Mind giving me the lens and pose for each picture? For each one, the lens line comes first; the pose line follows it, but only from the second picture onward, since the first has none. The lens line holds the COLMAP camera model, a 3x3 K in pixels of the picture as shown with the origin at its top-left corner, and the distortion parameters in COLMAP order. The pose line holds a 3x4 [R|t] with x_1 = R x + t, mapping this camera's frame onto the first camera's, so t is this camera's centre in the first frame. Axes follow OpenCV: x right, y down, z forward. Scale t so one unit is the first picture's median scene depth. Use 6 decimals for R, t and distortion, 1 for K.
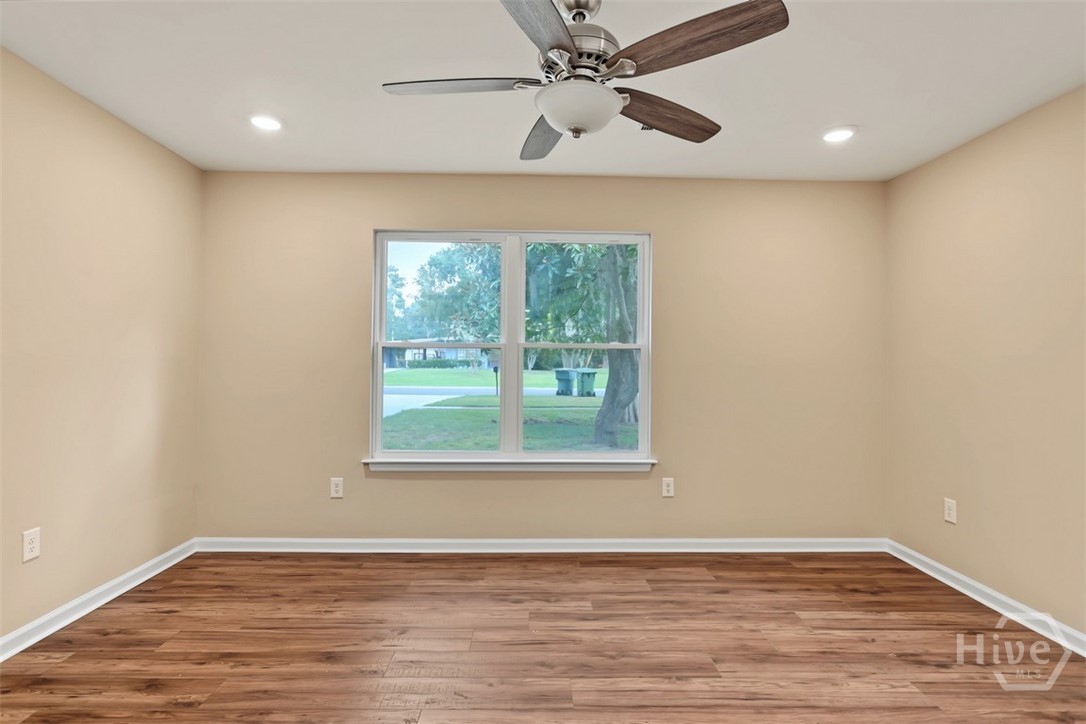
lens RADIAL K [[540.9, 0, 530.5], [0, 540.9, 355.1], [0, 0, 1]] dist [-0.011816, 0.002410]
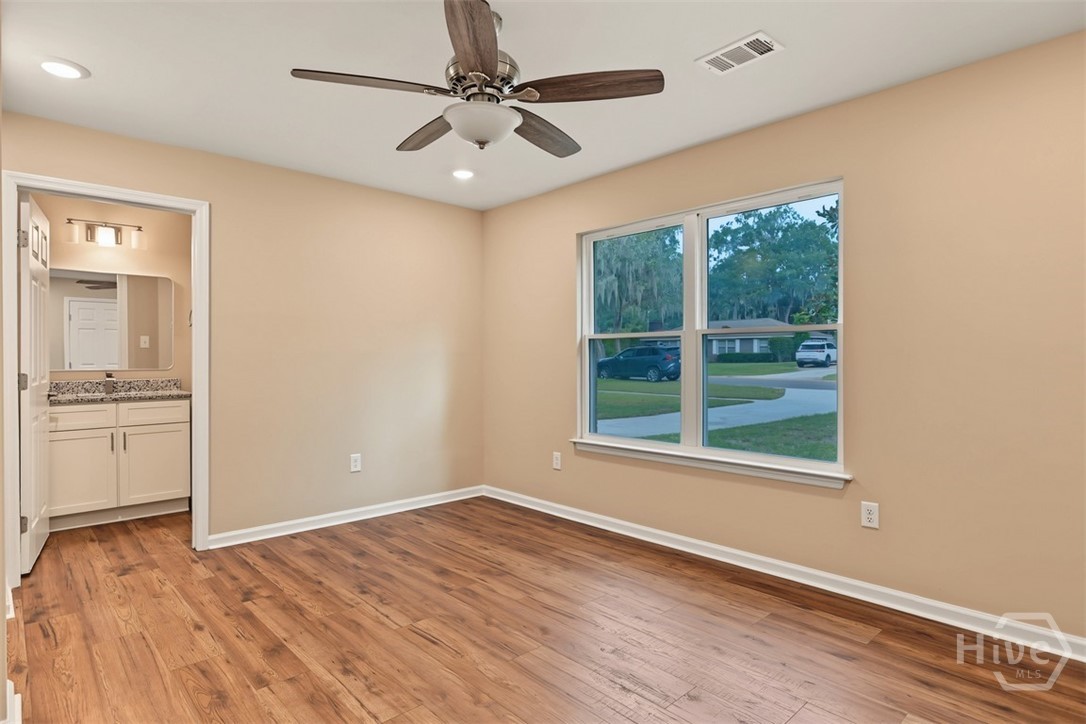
lens RADIAL K [[566.5, 0, 530.8], [0, 566.5, 359.0], [0, 0, 1]] dist [-0.009984, 0.002239]
pose [[0.669541, -0.009642, -0.742713, 0.625572], [0.024656, 0.999653, 0.009249, 0.015456], [0.742366, -0.024505, 0.669546, 0.172123]]
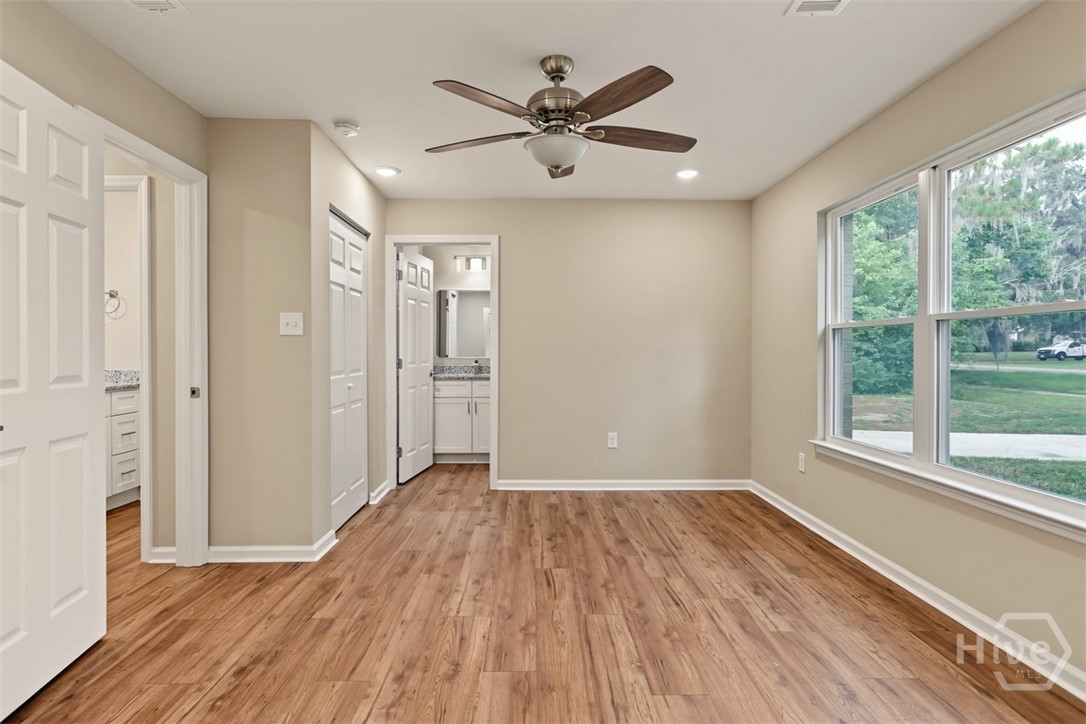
lens RADIAL K [[553.4, 0, 542.7], [0, 553.4, 351.2], [0, 0, 1]] dist [-0.005153, 0.000635]
pose [[0.015244, -0.008758, -0.999845, 0.883987], [0.021403, 0.999735, -0.008430, 0.028705], [0.999655, -0.021271, 0.015427, 0.574529]]
